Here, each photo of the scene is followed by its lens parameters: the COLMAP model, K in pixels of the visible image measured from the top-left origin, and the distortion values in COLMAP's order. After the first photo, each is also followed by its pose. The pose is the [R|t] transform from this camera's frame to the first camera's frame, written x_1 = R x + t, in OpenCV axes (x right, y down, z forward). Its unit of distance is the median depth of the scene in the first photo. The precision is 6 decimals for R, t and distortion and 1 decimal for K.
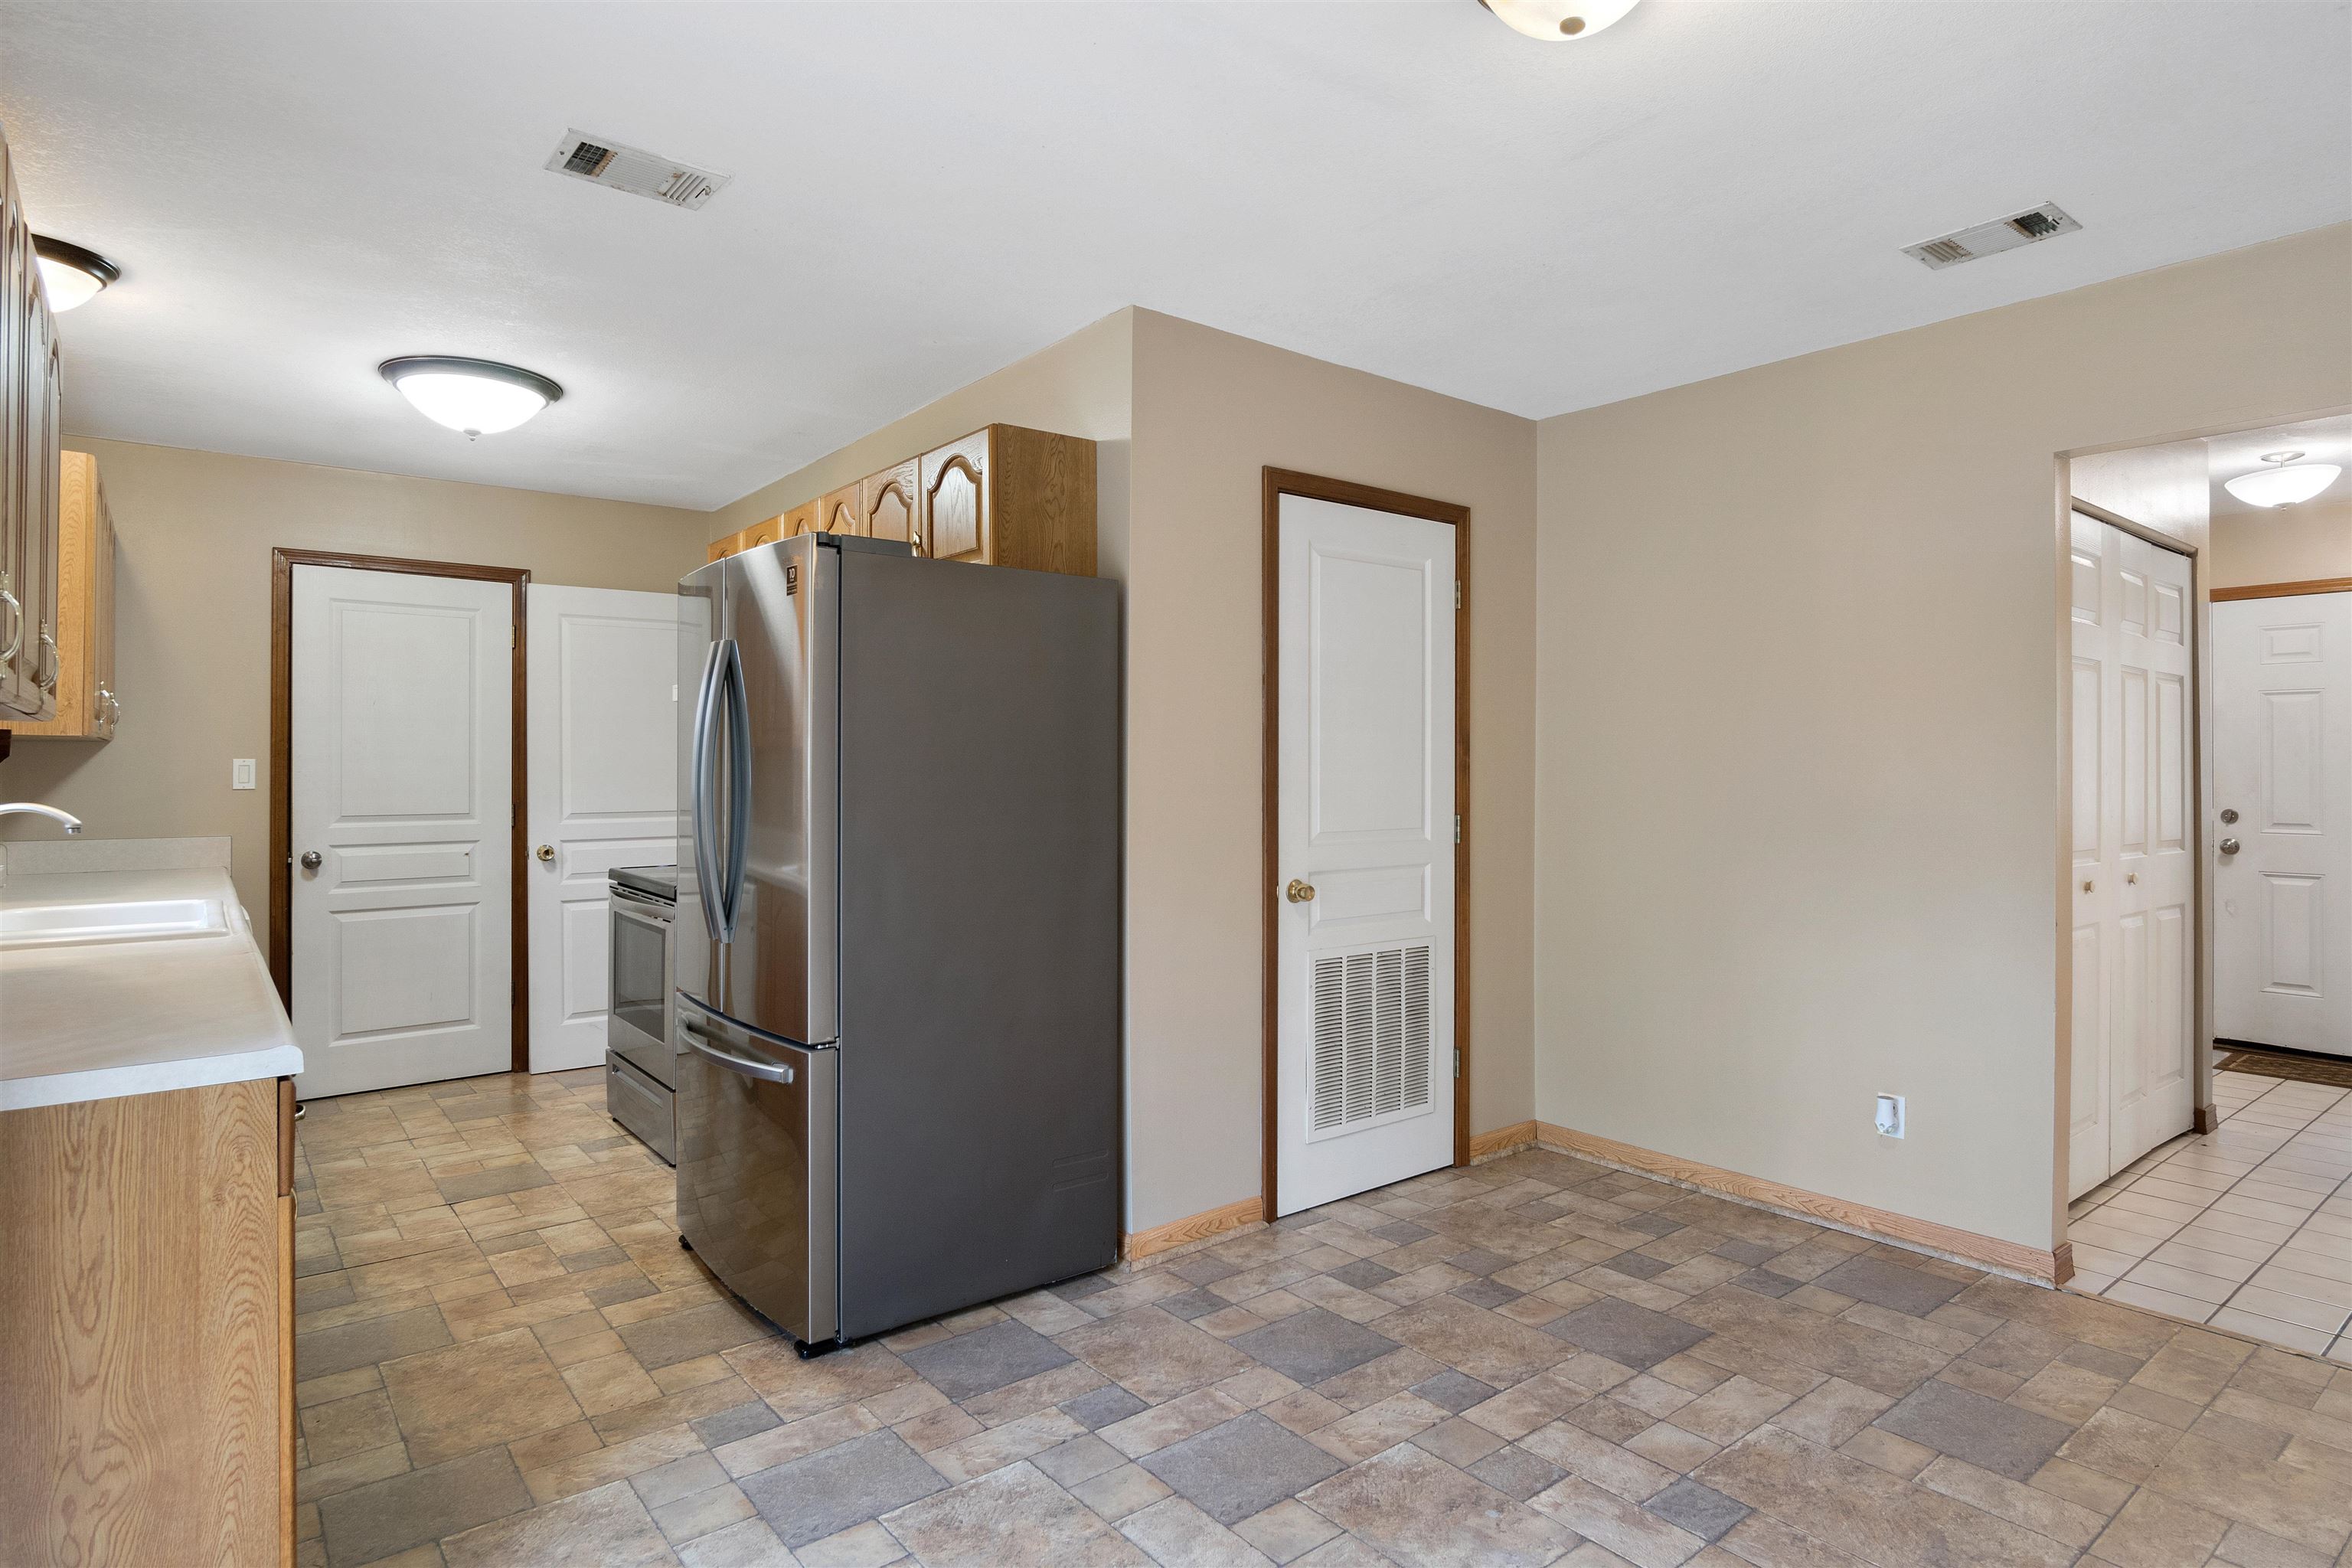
lens RADIAL K [[1266.6, 0, 1174.6], [0, 1266.6, 771.0], [0, 0, 1]] dist [-0.012833, 0.005693]
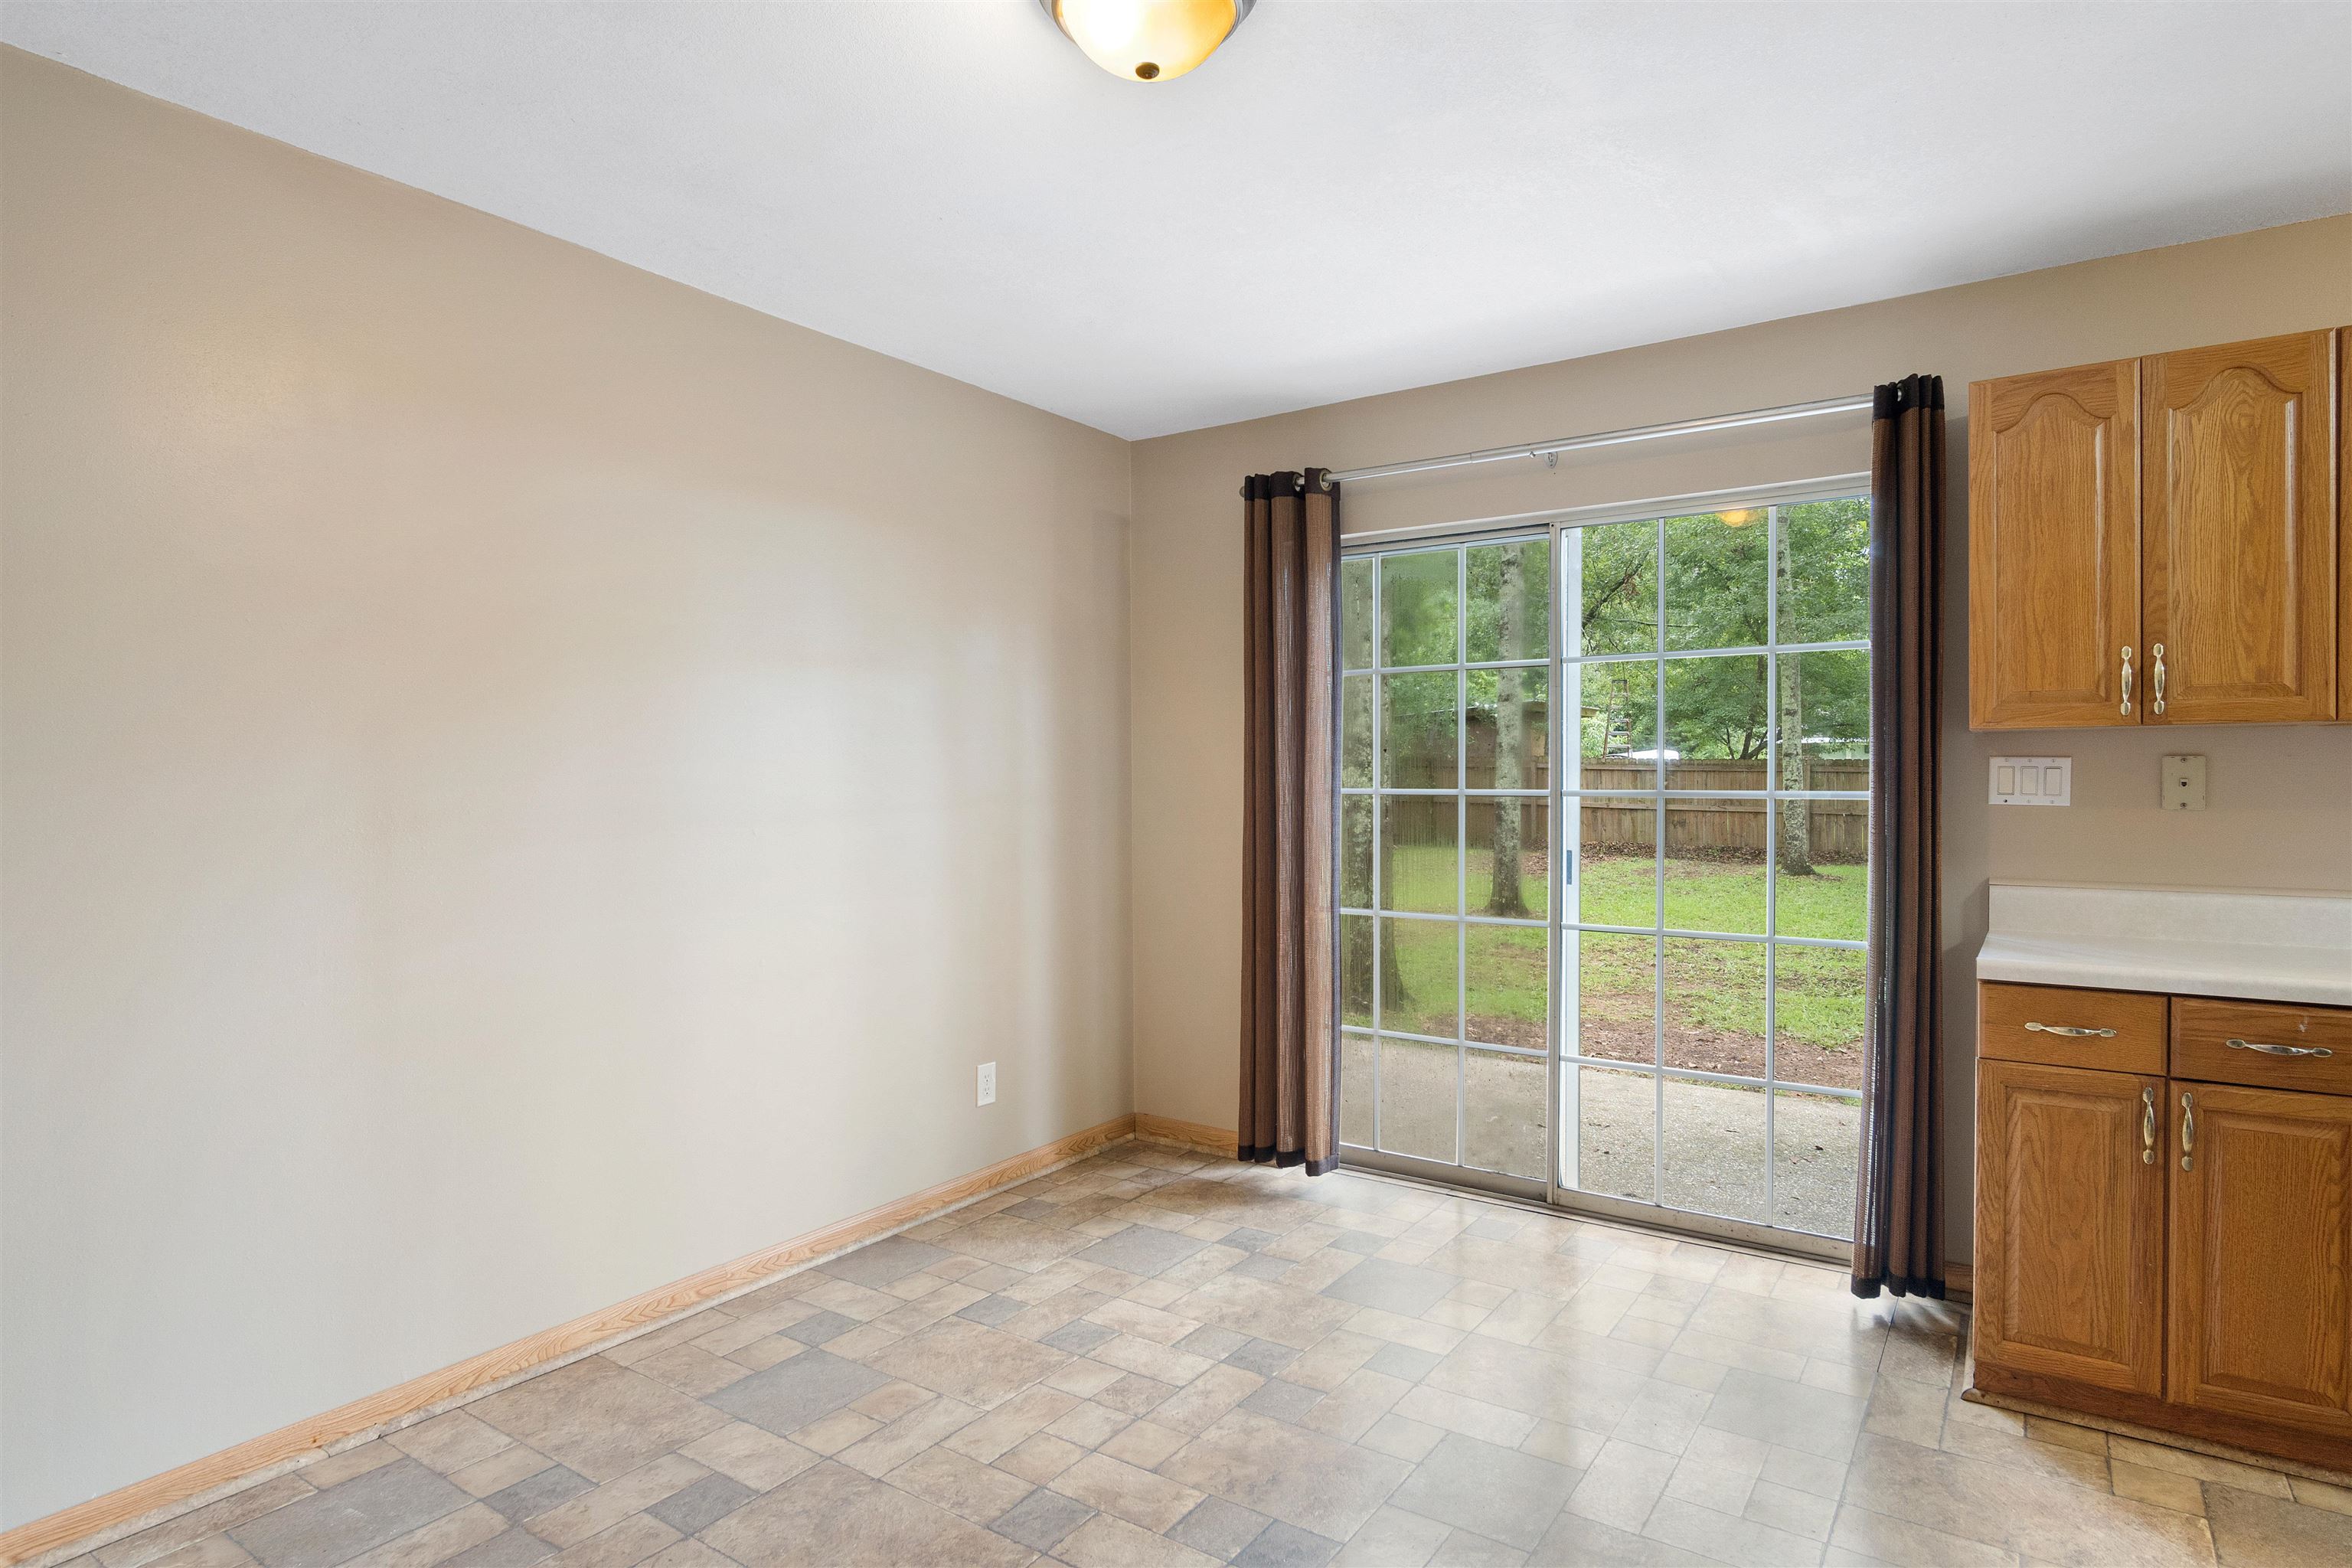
lens RADIAL K [[1267.0, 0, 1174.9], [0, 1267.0, 798.0], [0, 0, 1]] dist [-0.011964, 0.000991]
pose [[-0.954876, 0.009483, -0.296854, 0.338484], [0.004480, 0.999836, 0.017531, -0.002087], [0.296972, 0.015410, -0.954762, 1.103139]]
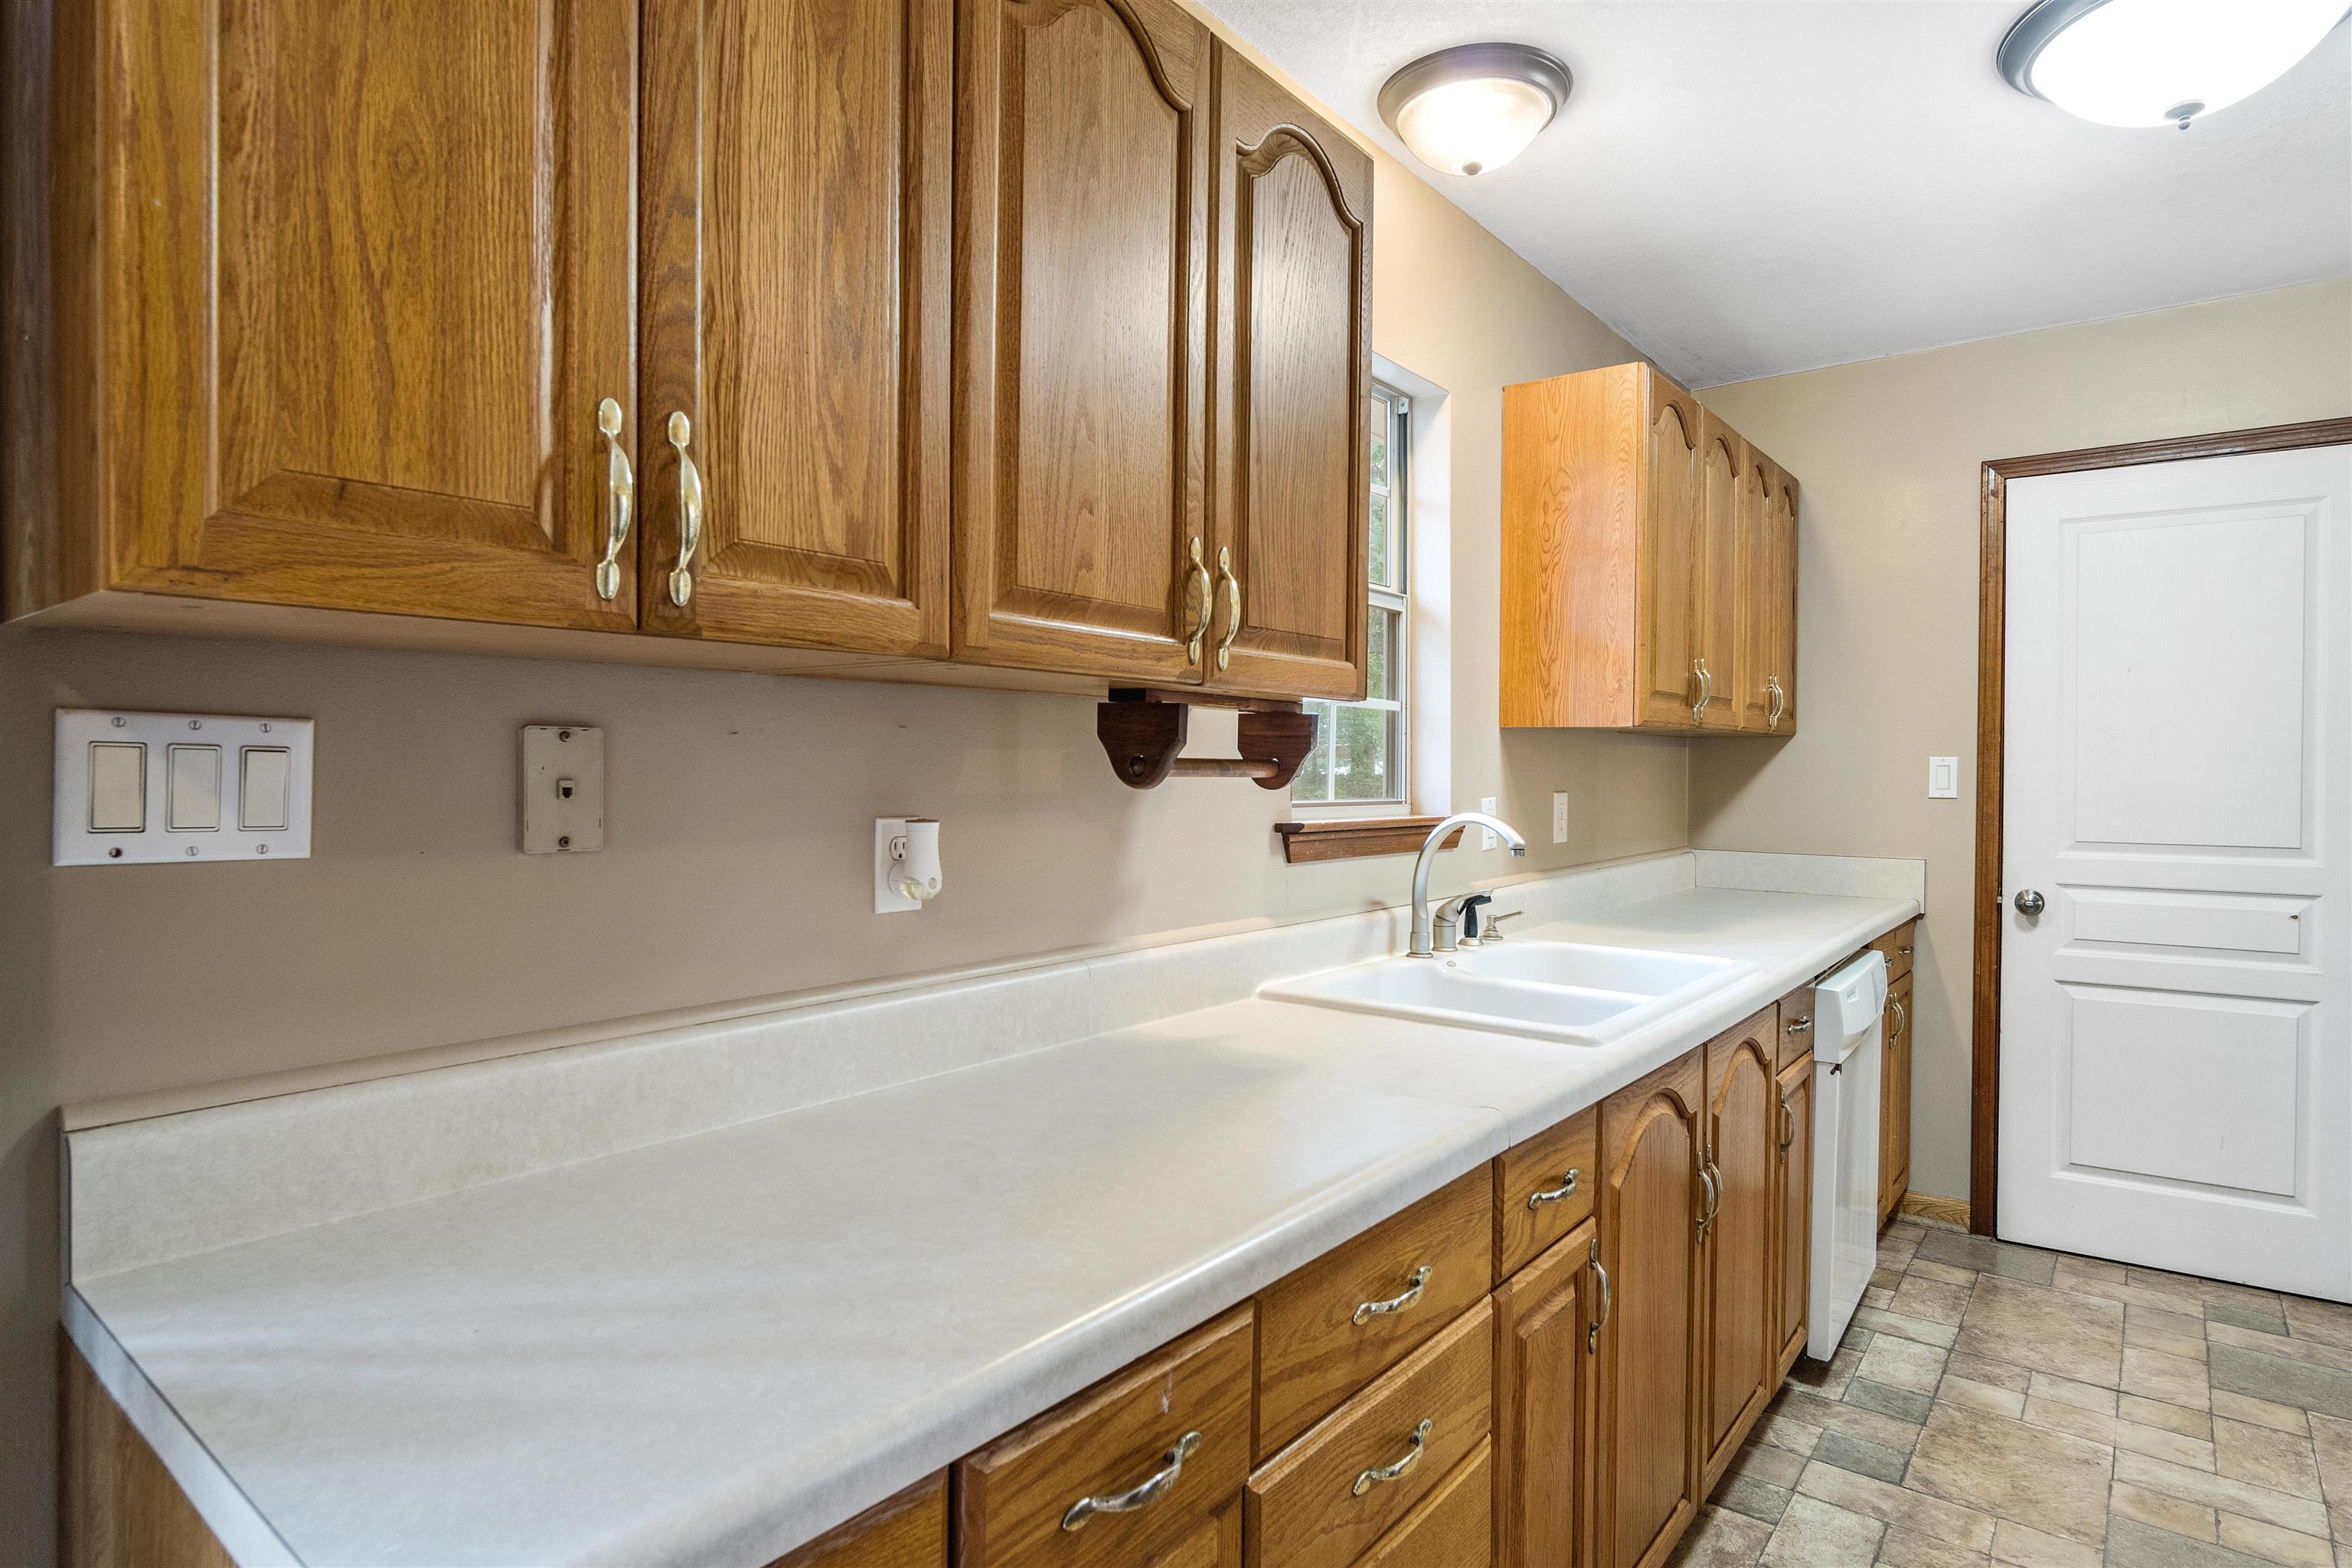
lens RADIAL K [[1252.9, 0, 1177.4], [0, 1252.9, 777.5], [0, 0, 1]] dist [-0.016238, 0.004818]
pose [[0.225520, 0.009366, -0.974194, -0.183584], [-0.005395, 0.999950, 0.008364, -0.001697], [0.974224, 0.003369, 0.225559, 0.576189]]
